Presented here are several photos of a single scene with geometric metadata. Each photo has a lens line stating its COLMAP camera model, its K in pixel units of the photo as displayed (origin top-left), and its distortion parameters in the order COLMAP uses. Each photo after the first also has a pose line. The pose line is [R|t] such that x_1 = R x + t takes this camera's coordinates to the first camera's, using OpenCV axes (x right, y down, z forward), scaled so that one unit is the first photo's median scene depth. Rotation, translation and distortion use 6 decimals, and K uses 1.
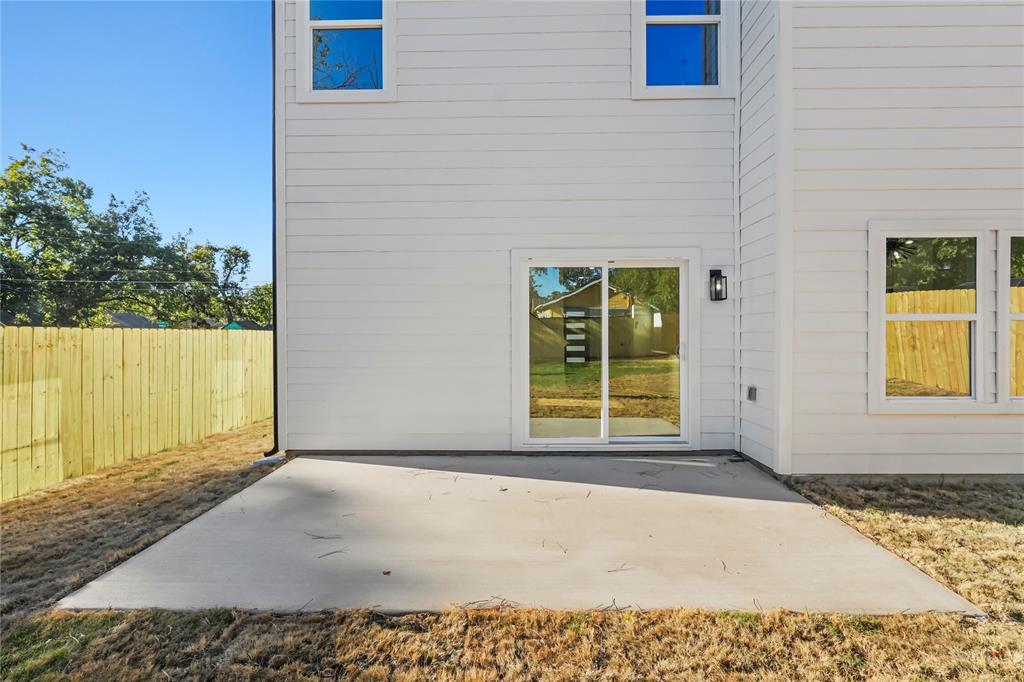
lens RADIAL K [[476.1, 0, 512.9], [0, 476.1, 339.5], [0, 0, 1]] dist [-0.004478, 0.001907]
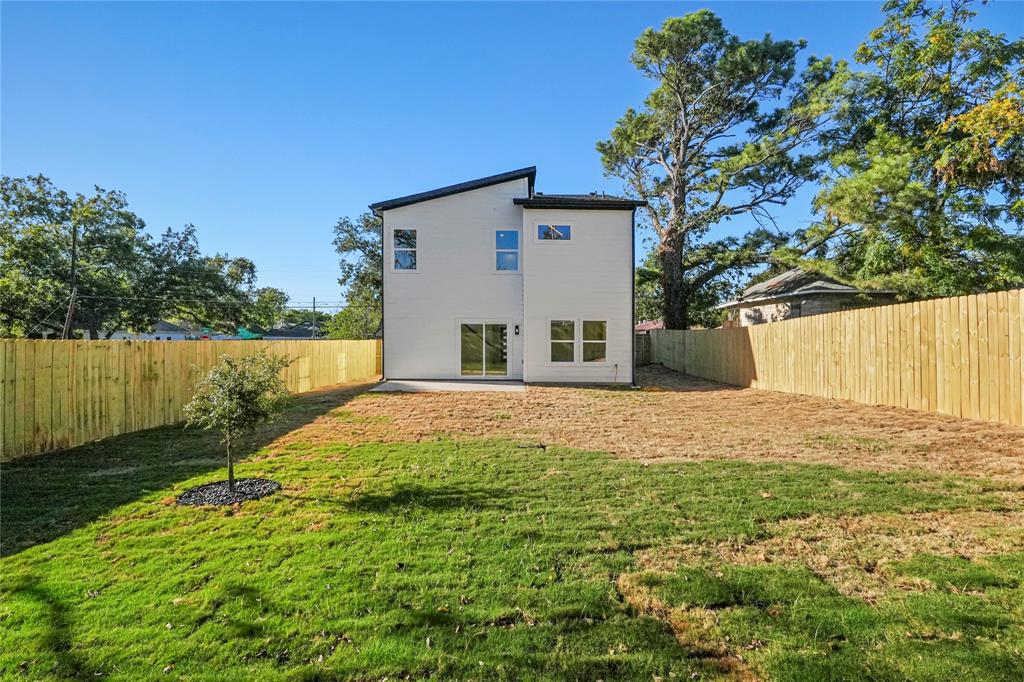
lens RADIAL K [[476.1, 0, 512.6], [0, 476.1, 342.3], [0, 0, 1]] dist [-0.004478, 0.001907]
pose [[0.999625, 0.005583, 0.026822, 0.036657], [-0.005510, 0.999981, -0.002788, -0.002060], [-0.026837, 0.002639, 0.999636, -0.277151]]
